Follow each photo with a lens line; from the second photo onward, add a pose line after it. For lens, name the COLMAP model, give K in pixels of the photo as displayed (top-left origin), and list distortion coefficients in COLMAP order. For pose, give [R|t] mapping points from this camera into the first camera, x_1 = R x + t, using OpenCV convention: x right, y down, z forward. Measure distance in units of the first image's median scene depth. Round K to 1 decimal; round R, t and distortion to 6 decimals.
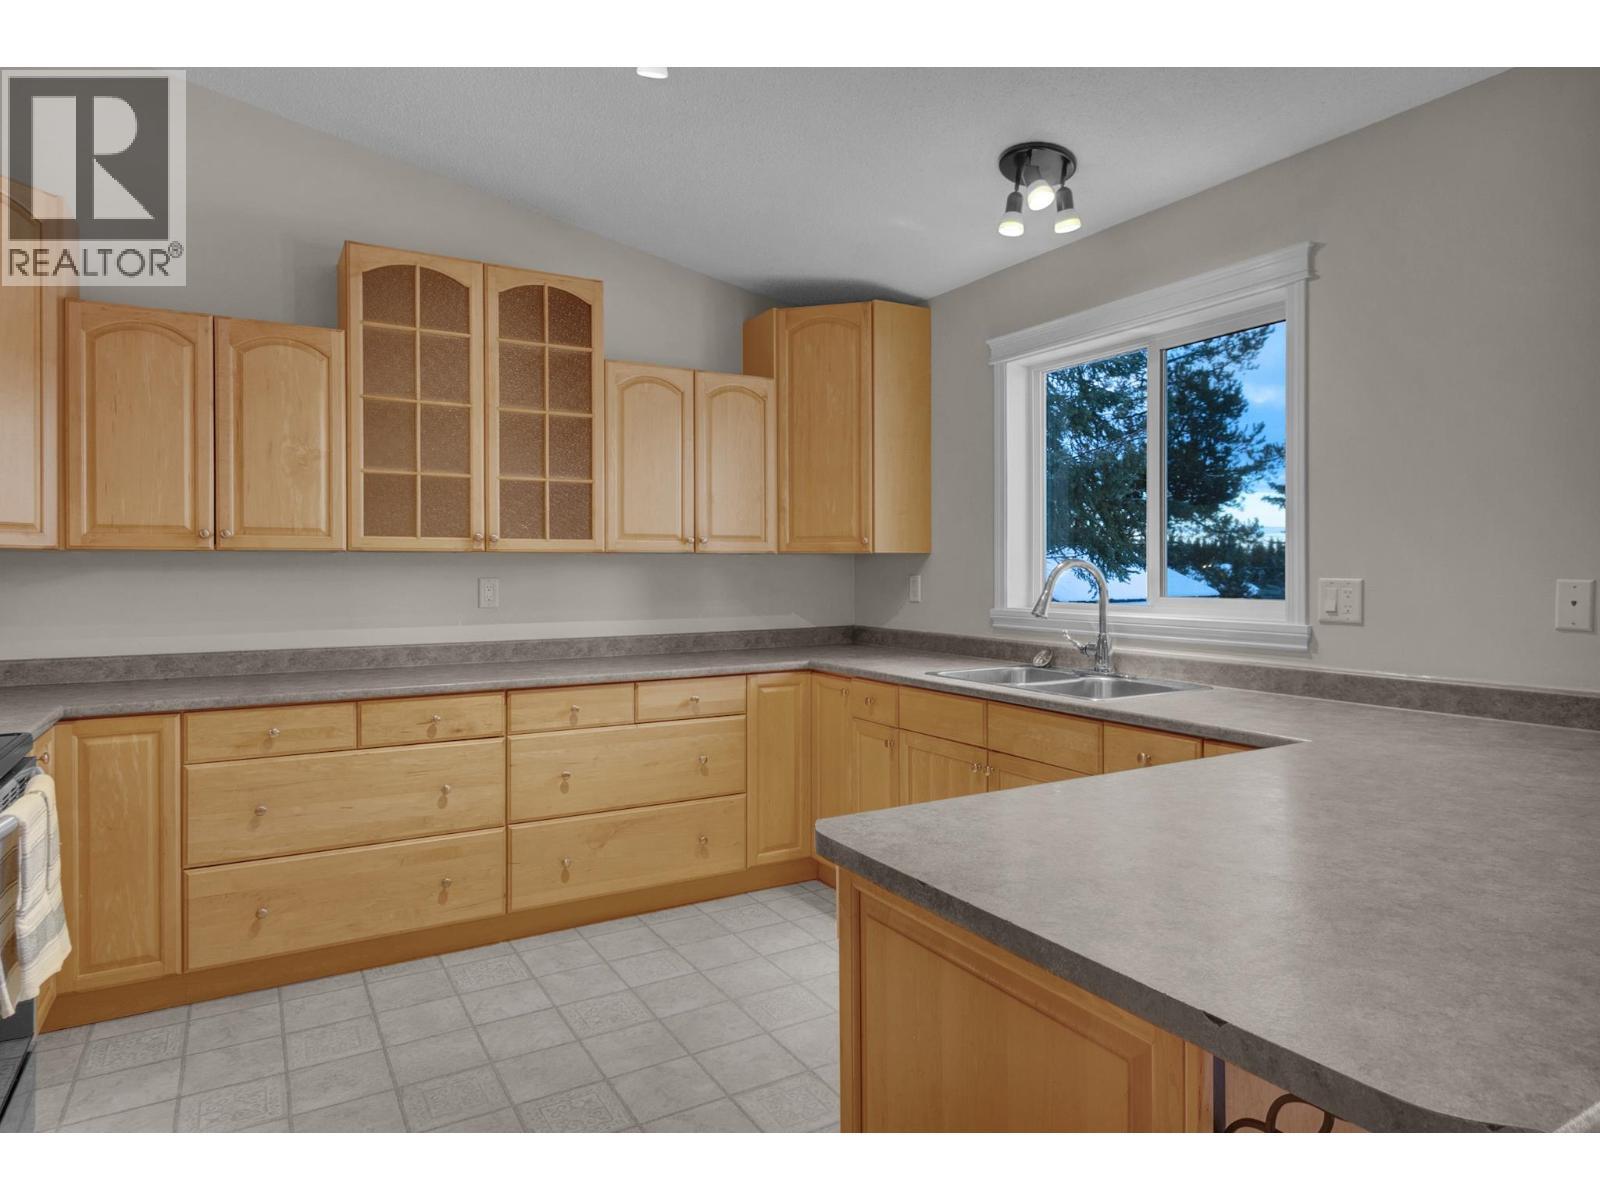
lens RADIAL K [[947.3, 0, 800.7], [0, 947.3, 571.3], [0, 0, 1]] dist [0.004722, 0.001533]
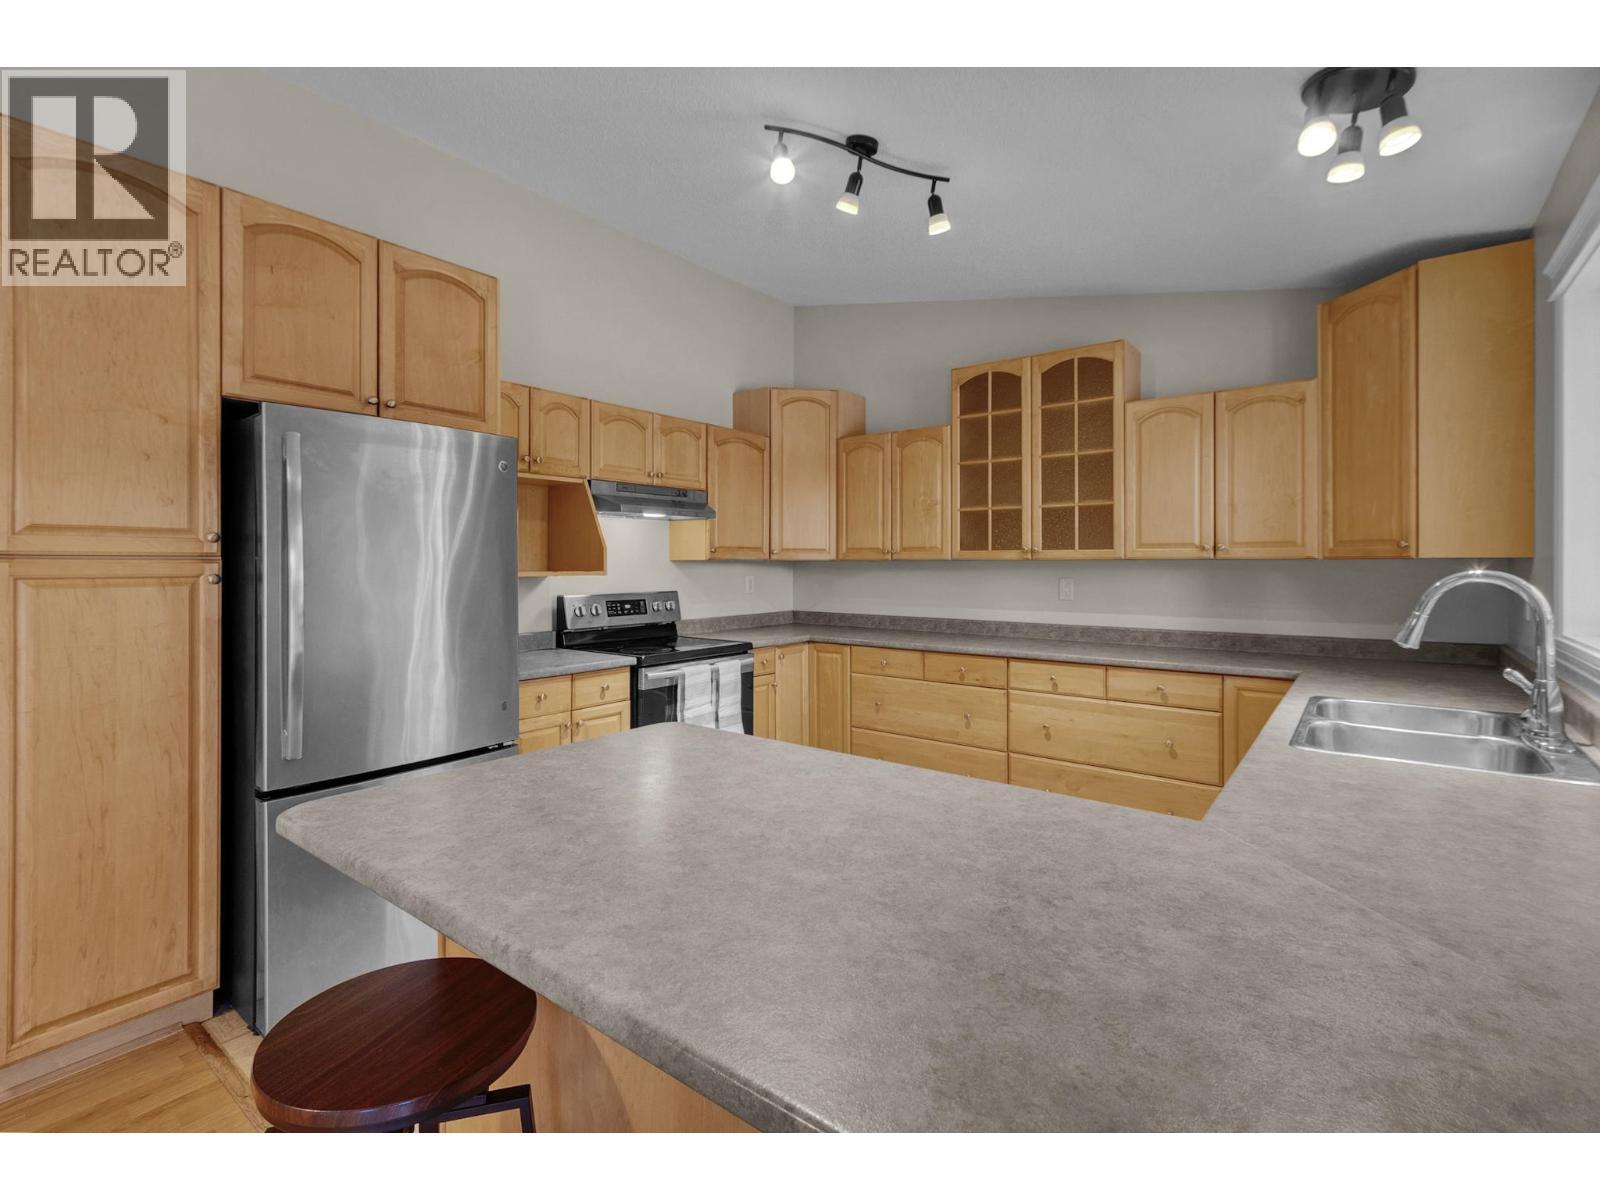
lens RADIAL K [[734.2, 0, 800.8], [0, 734.2, 562.3], [0, 0, 1]] dist [0.001064, 0.000919]
pose [[0.372714, 0.002032, -0.927944, 0.573208], [-0.002316, 0.999997, 0.001260, -0.018369], [0.927943, 0.001679, 0.372718, 0.283429]]
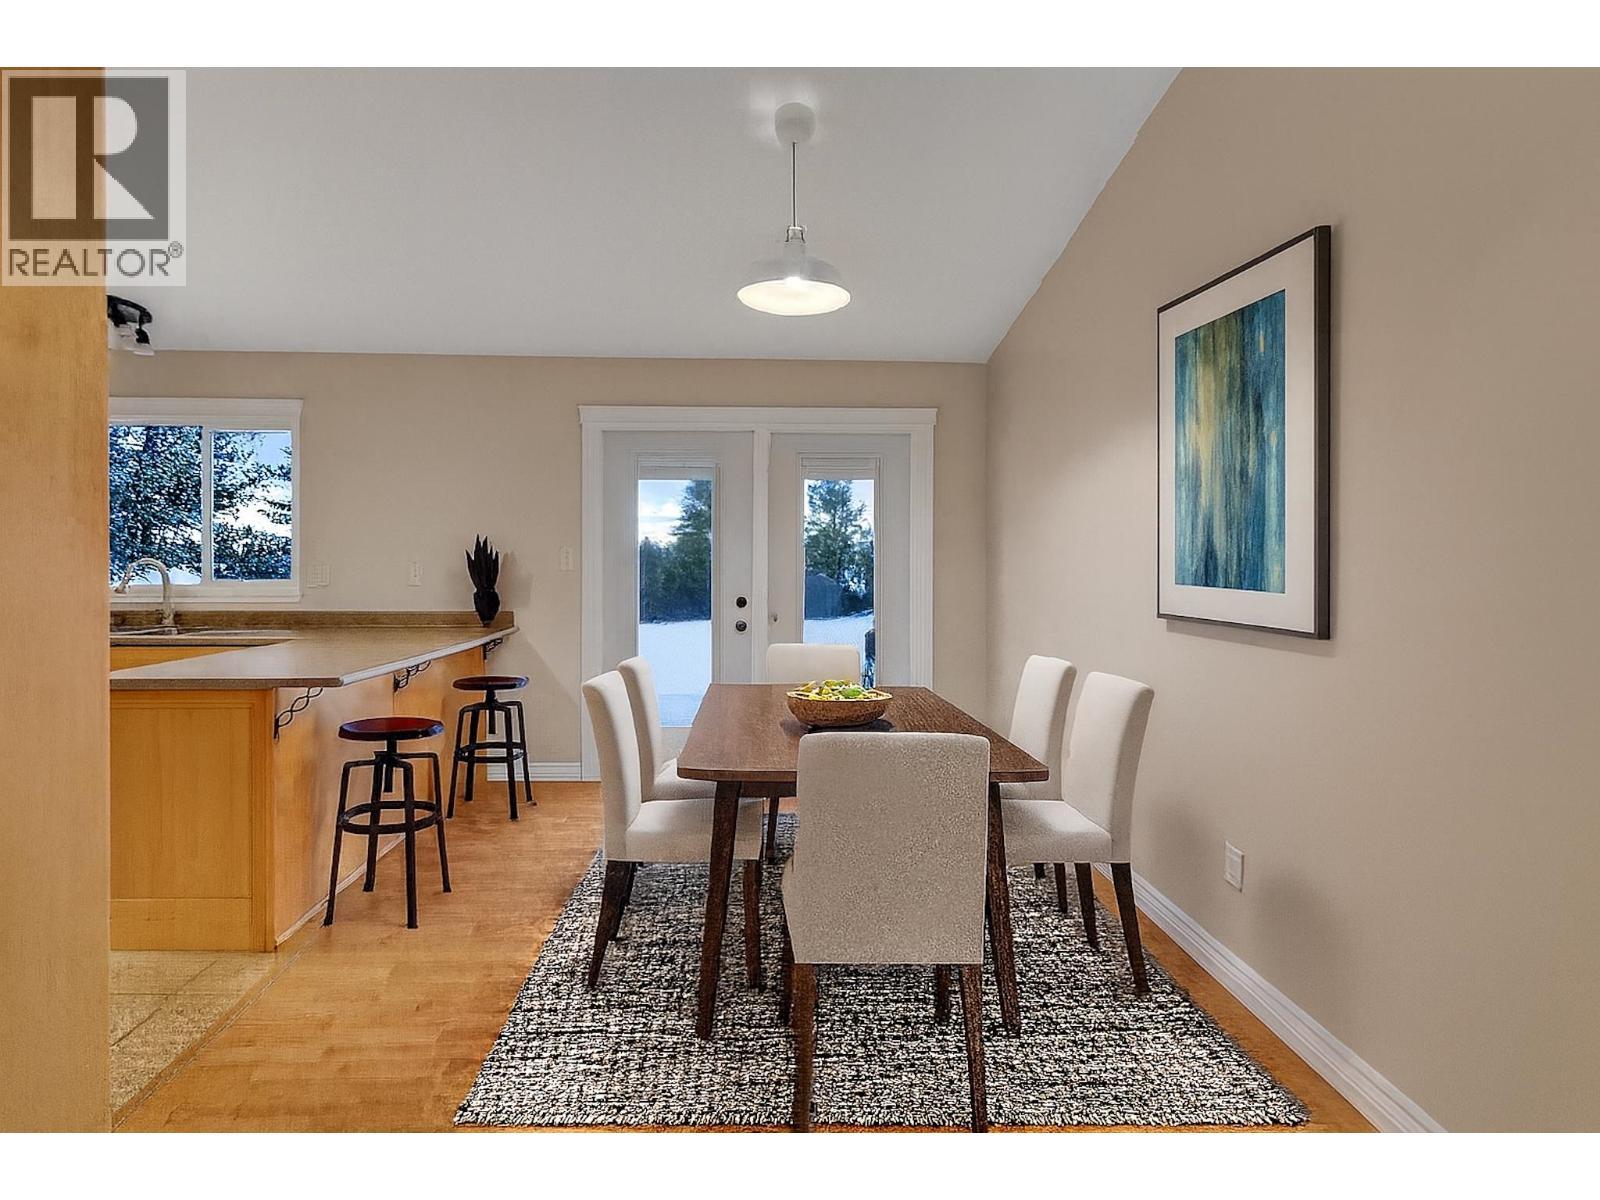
lens RADIAL K [[722.8, 0, 803.0], [0, 722.8, 573.5], [0, 0, 1]] dist [0.002179, 0.000482]
pose [[0.451604, -0.001614, 0.892217, -0.274775], [-0.002247, 0.999993, 0.002946, 0.007893], [-0.892216, -0.003335, 0.451597, -0.496691]]
